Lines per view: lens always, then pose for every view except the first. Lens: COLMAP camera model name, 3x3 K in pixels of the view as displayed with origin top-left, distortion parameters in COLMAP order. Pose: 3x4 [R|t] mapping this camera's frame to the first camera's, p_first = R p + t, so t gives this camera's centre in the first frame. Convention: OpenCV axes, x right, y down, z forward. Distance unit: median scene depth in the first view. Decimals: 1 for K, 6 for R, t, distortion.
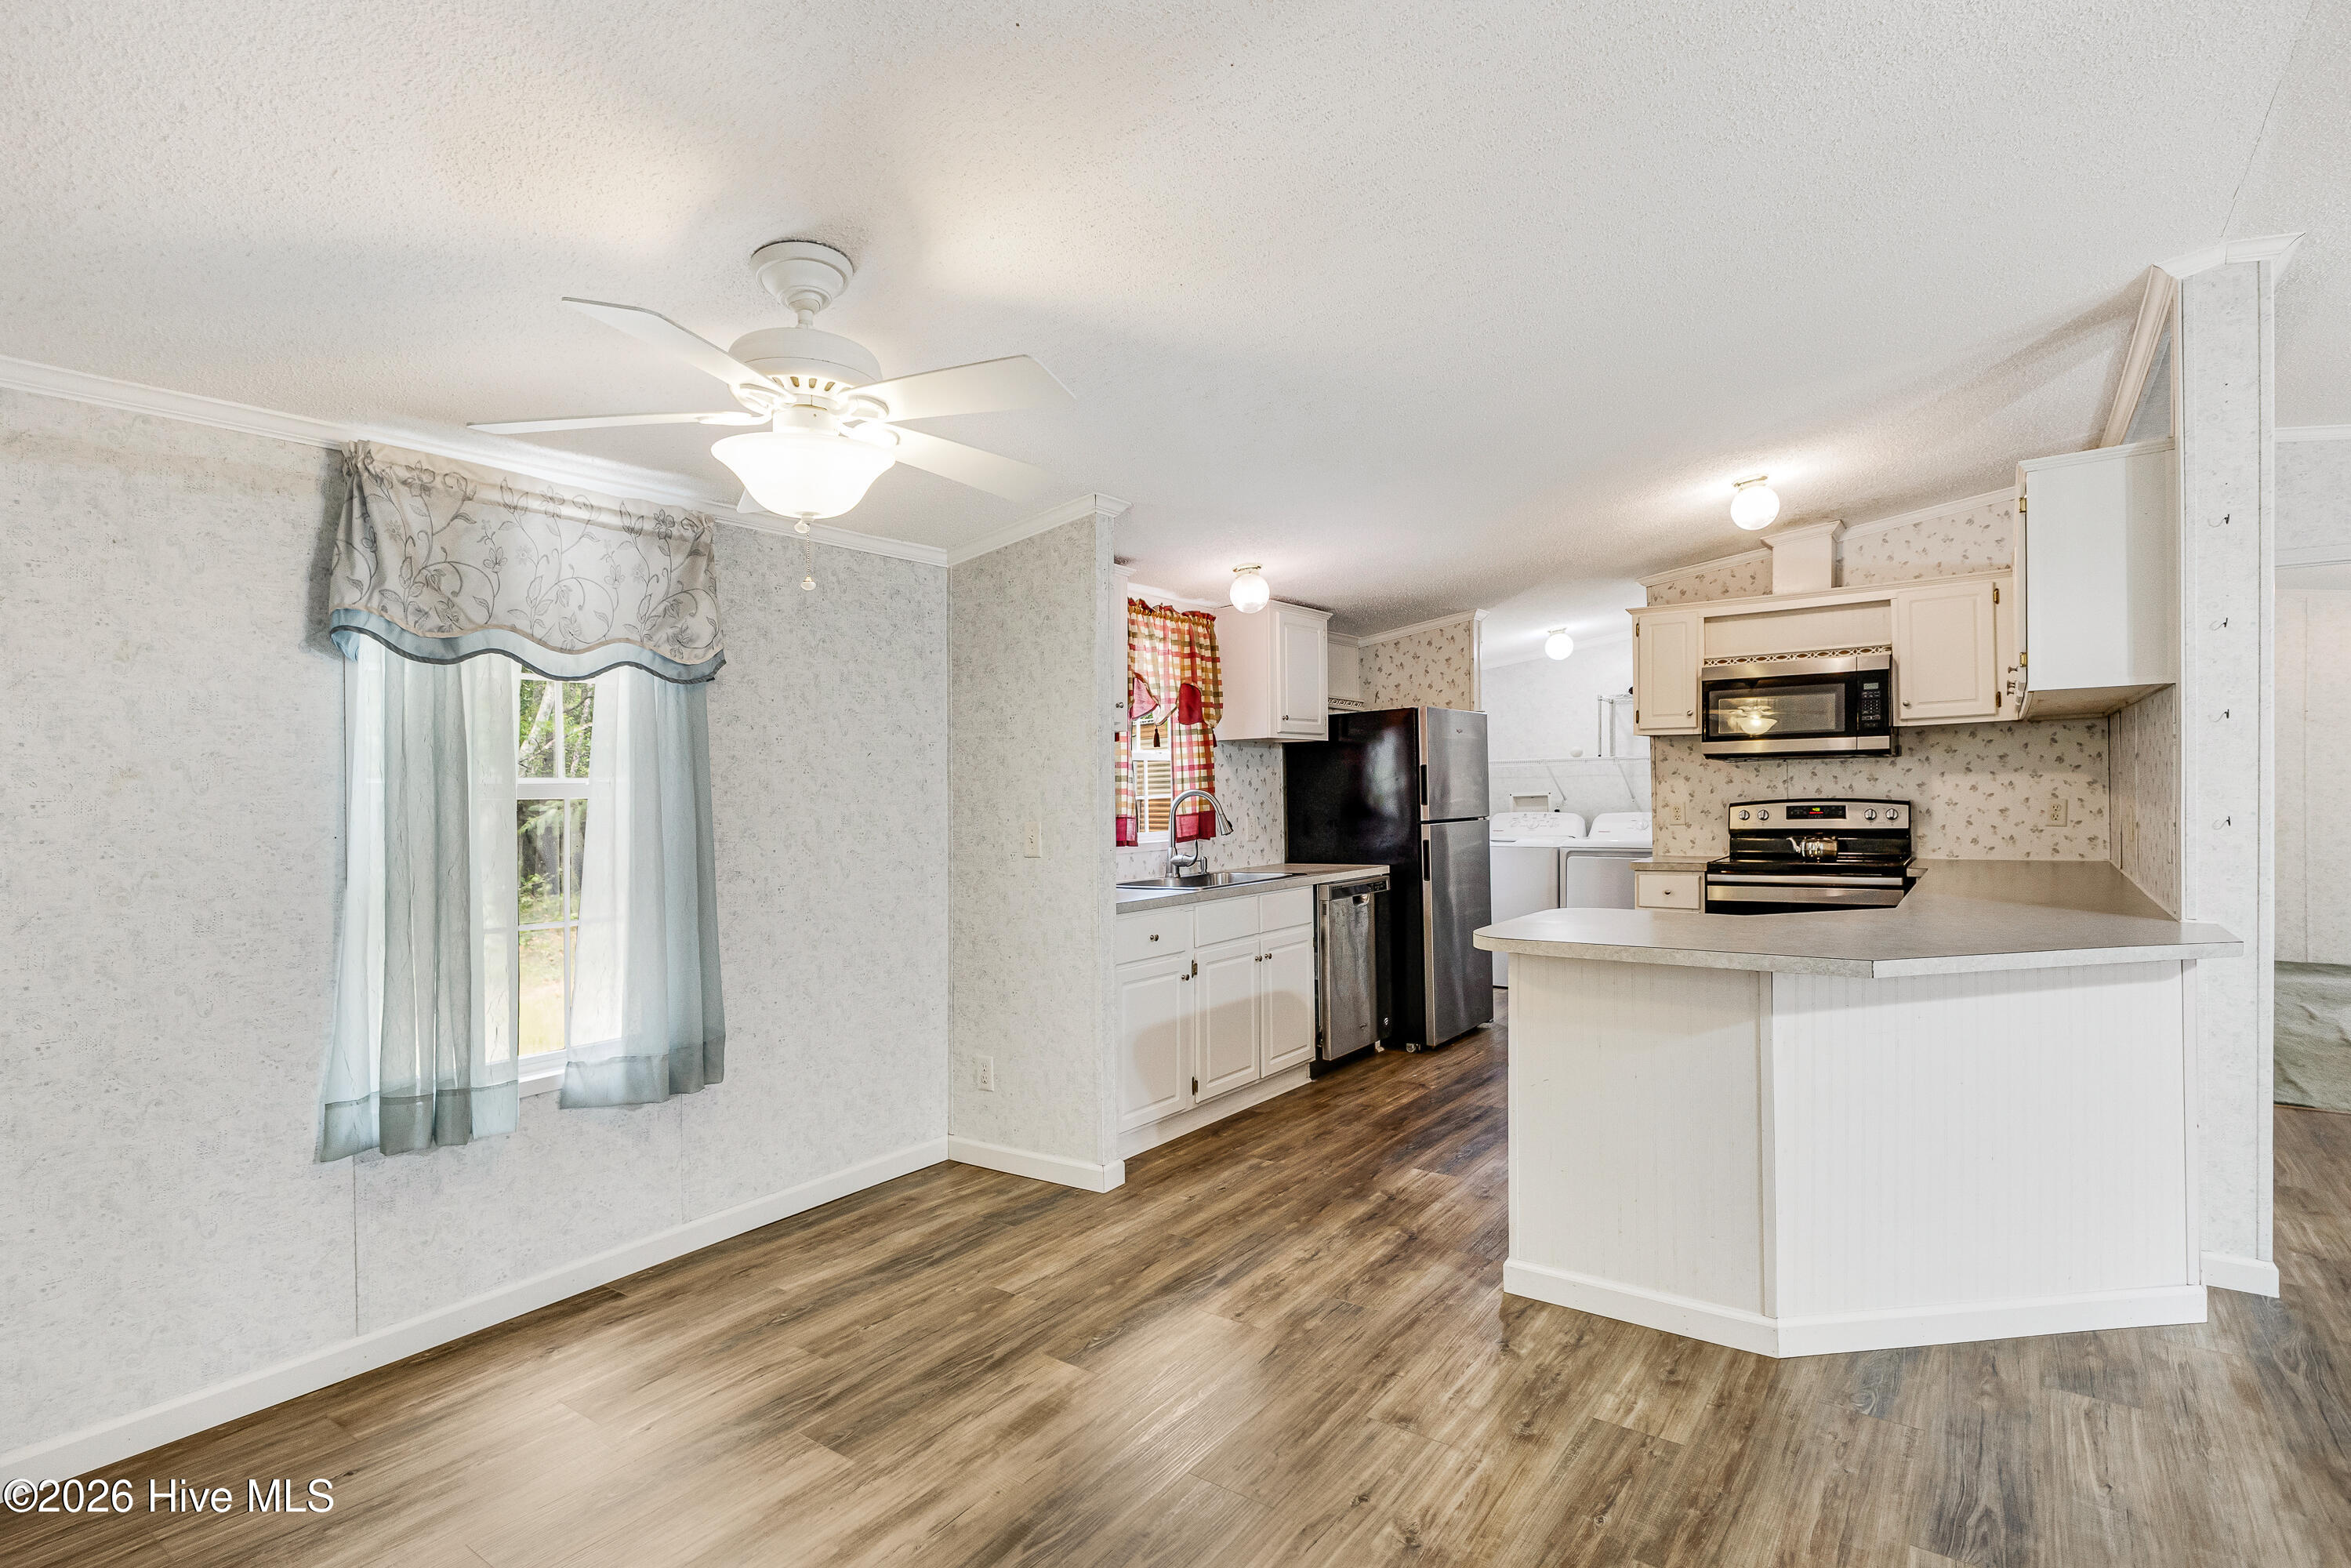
lens RADIAL K [[1134.3, 0, 1192.1], [0, 1134.3, 784.6], [0, 0, 1]] dist [0.002640, -0.001767]
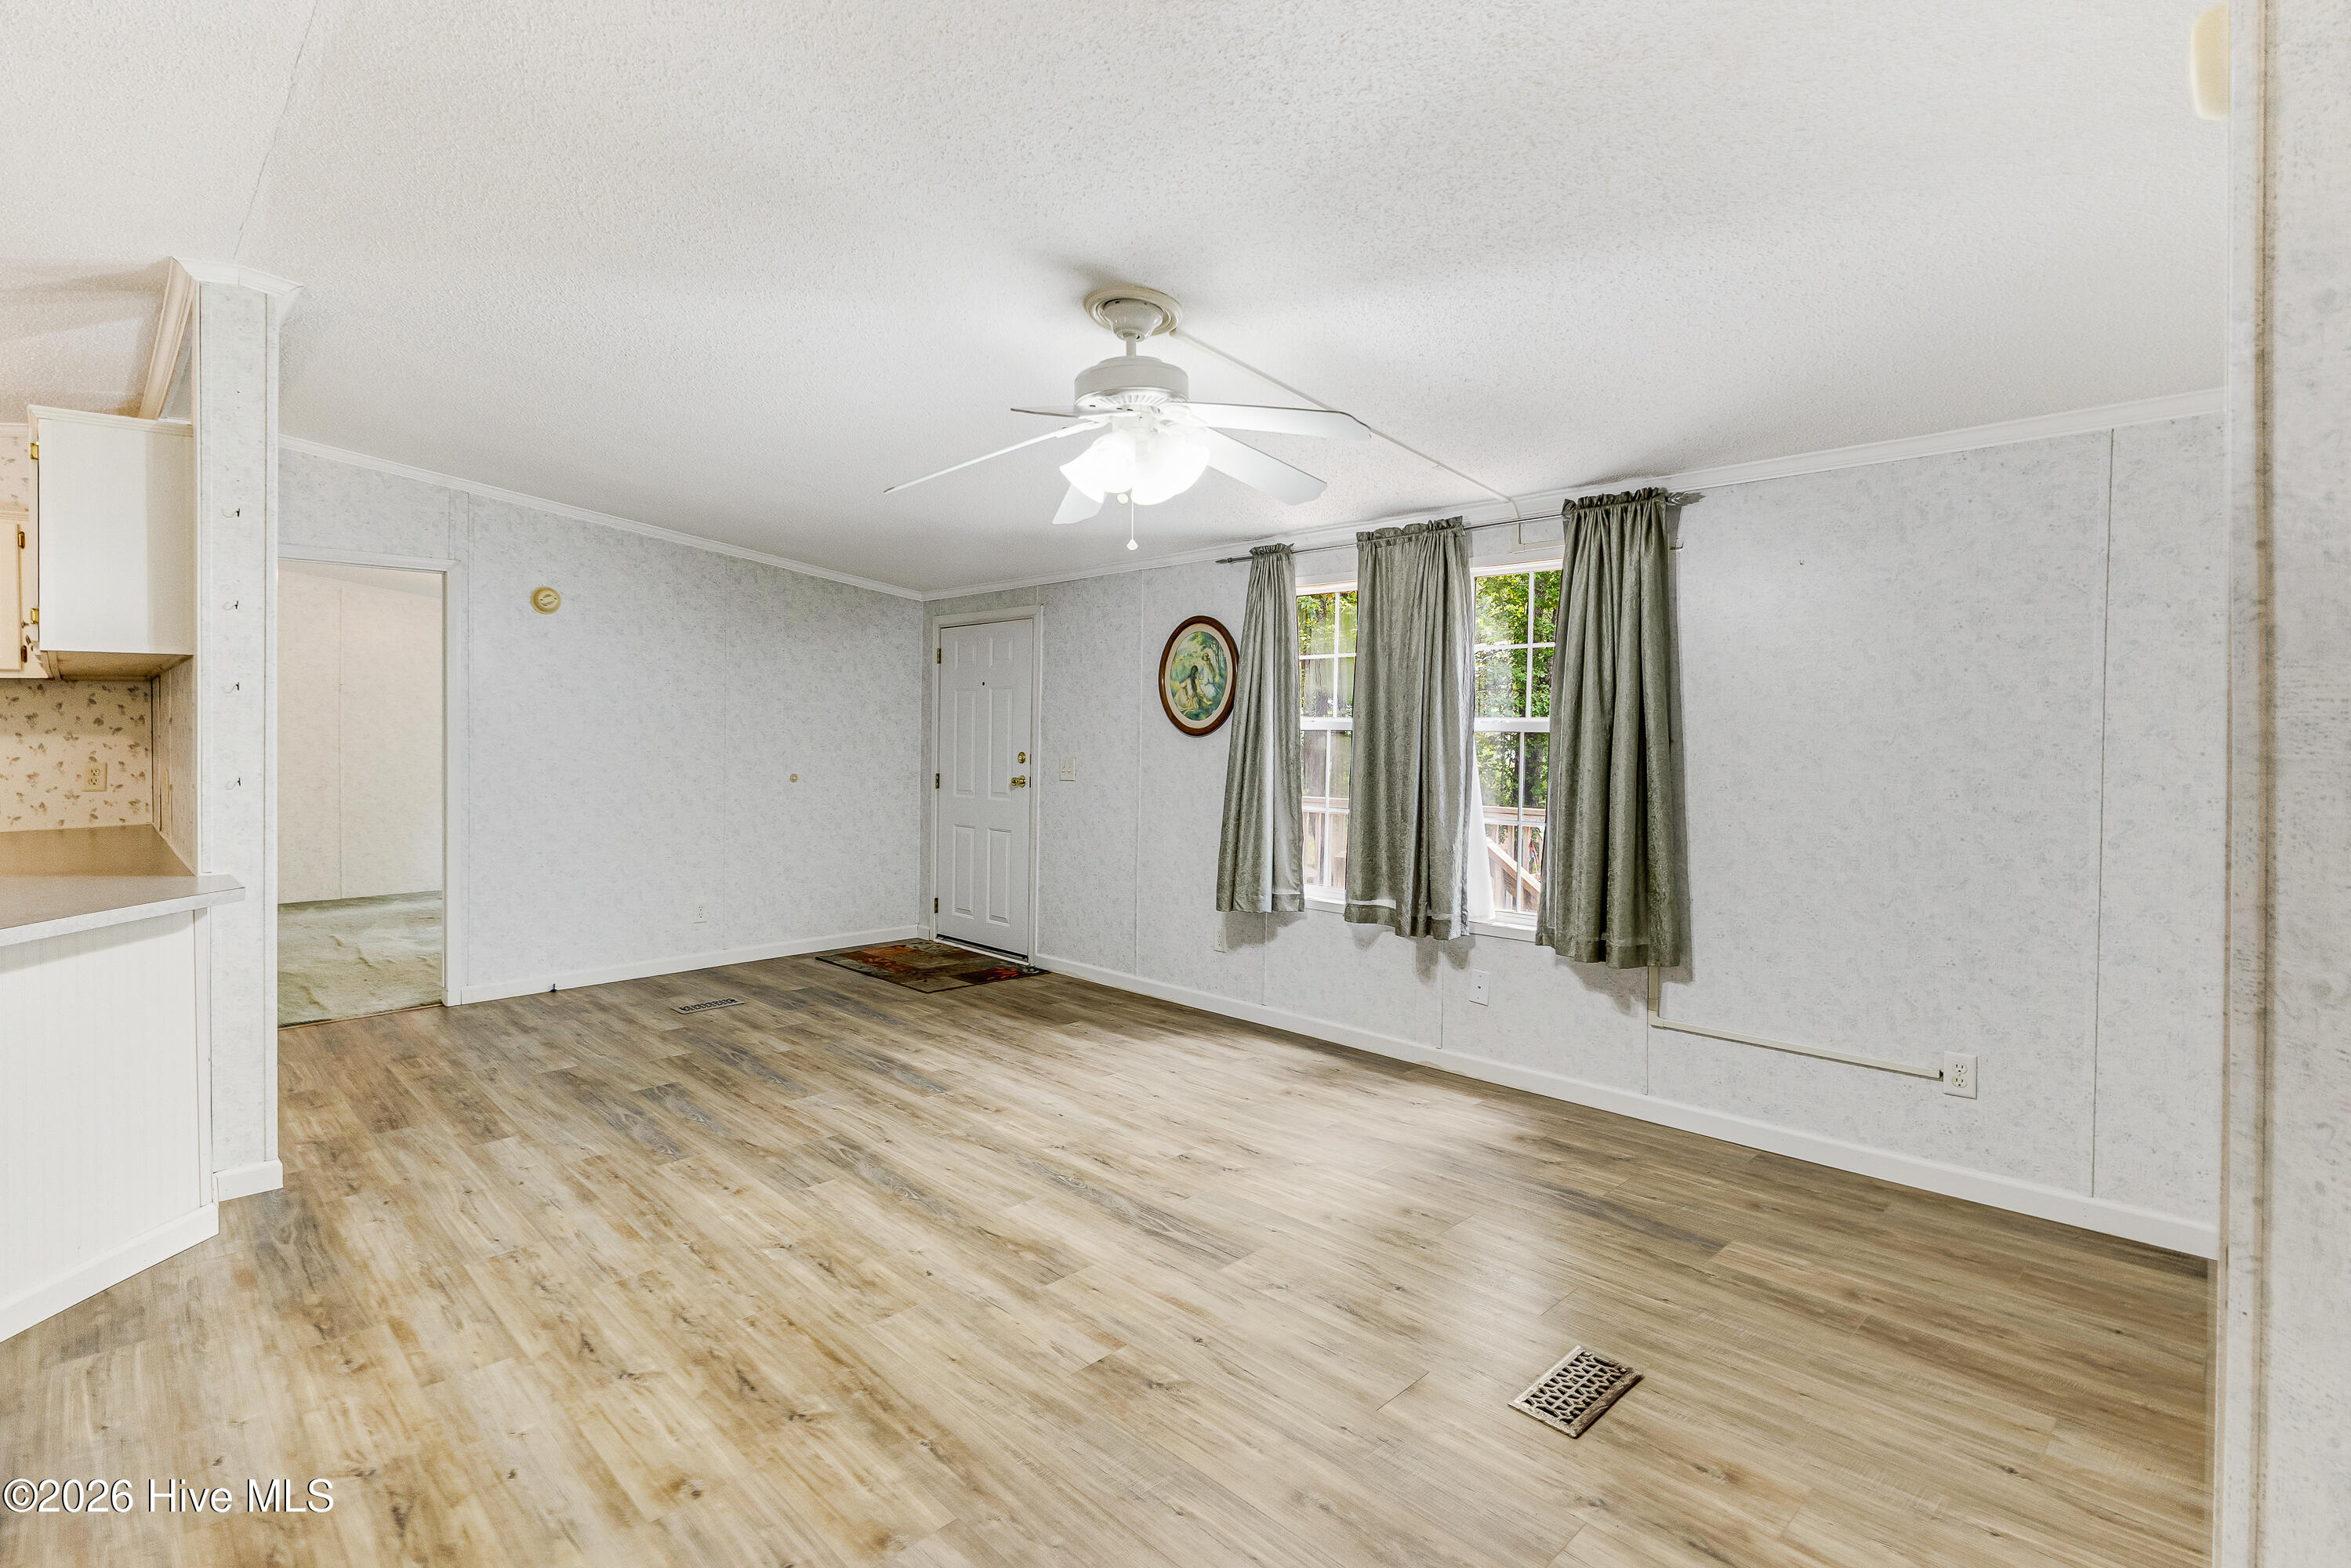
lens RADIAL K [[1125.9, 0, 1150.7], [0, 1125.9, 751.8], [0, 0, 1]] dist [-0.002742, 0.000246]
pose [[0.182343, -0.000393, 0.983235, -0.009832], [-0.003410, 0.999994, 0.001032, -0.000546], [-0.983229, -0.003541, 0.182341, -0.051809]]
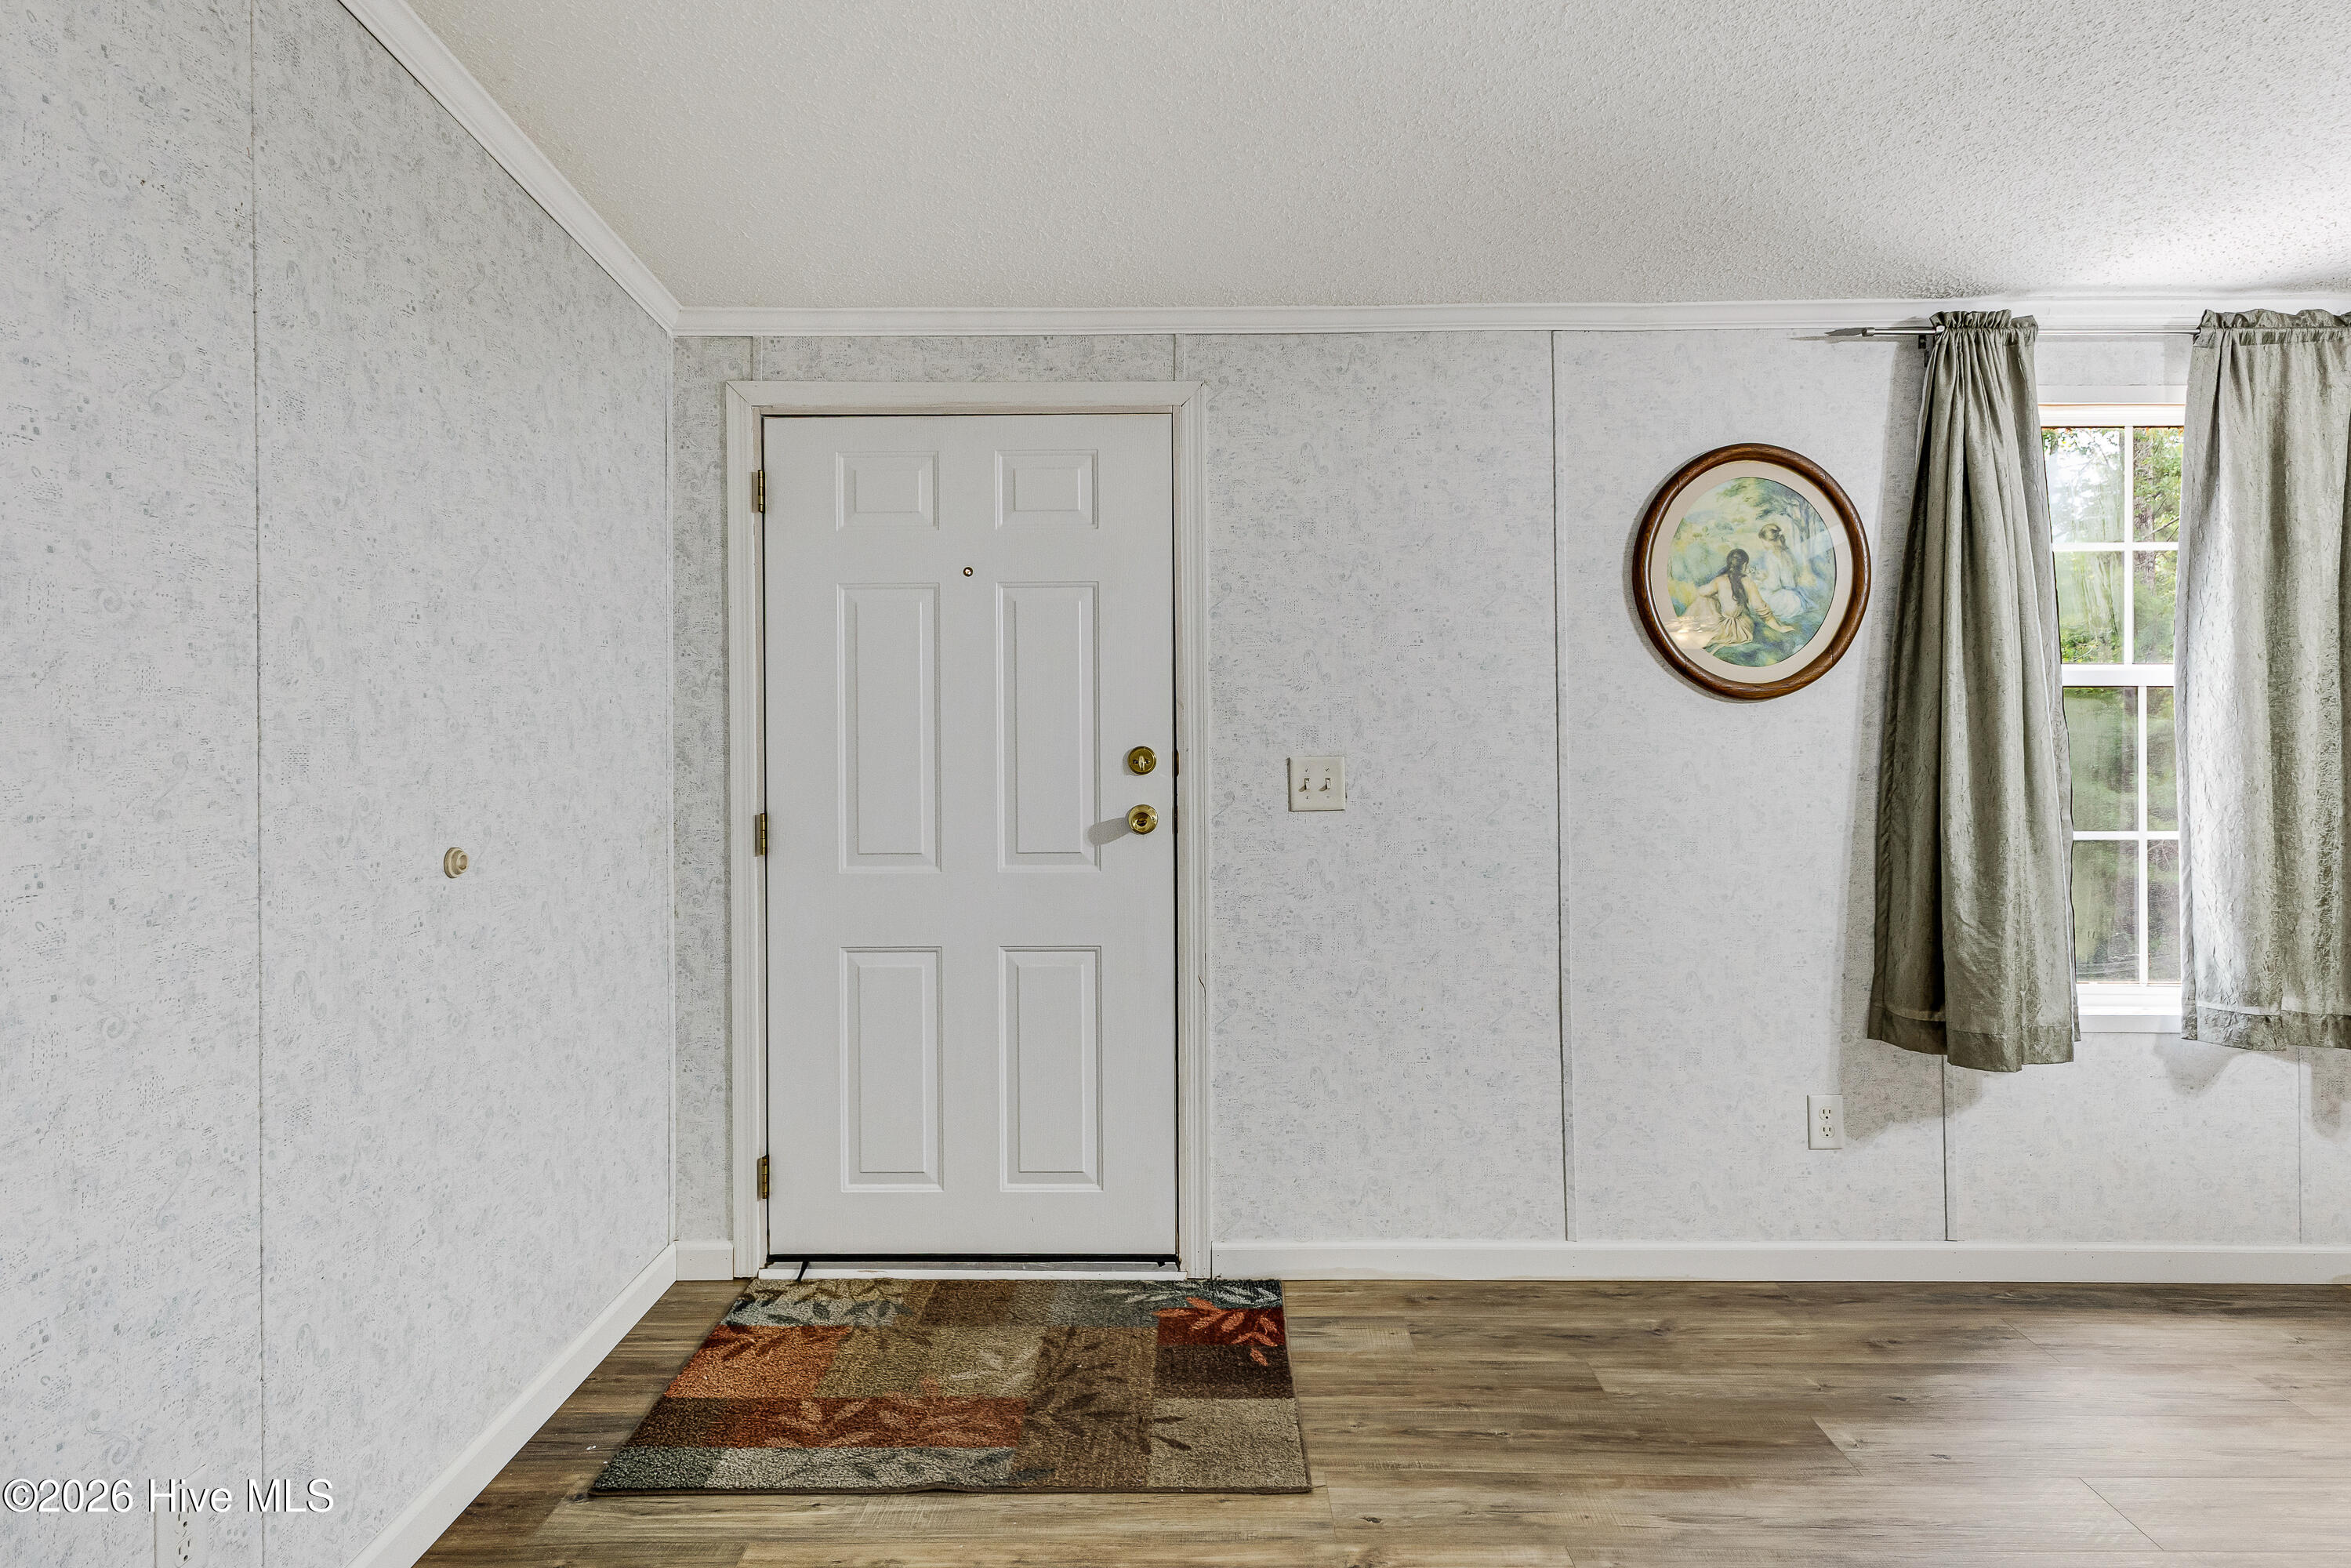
lens RADIAL K [[1283.7, 0, 1171.1], [0, 1283.7, 714.9], [0, 0, 1]] dist [0.004234, -0.000013]
pose [[-0.574600, 0.014400, 0.818308, 0.748361], [0.017338, 0.999835, -0.005419, -0.009347], [-0.818251, 0.011074, -0.574755, 0.658198]]
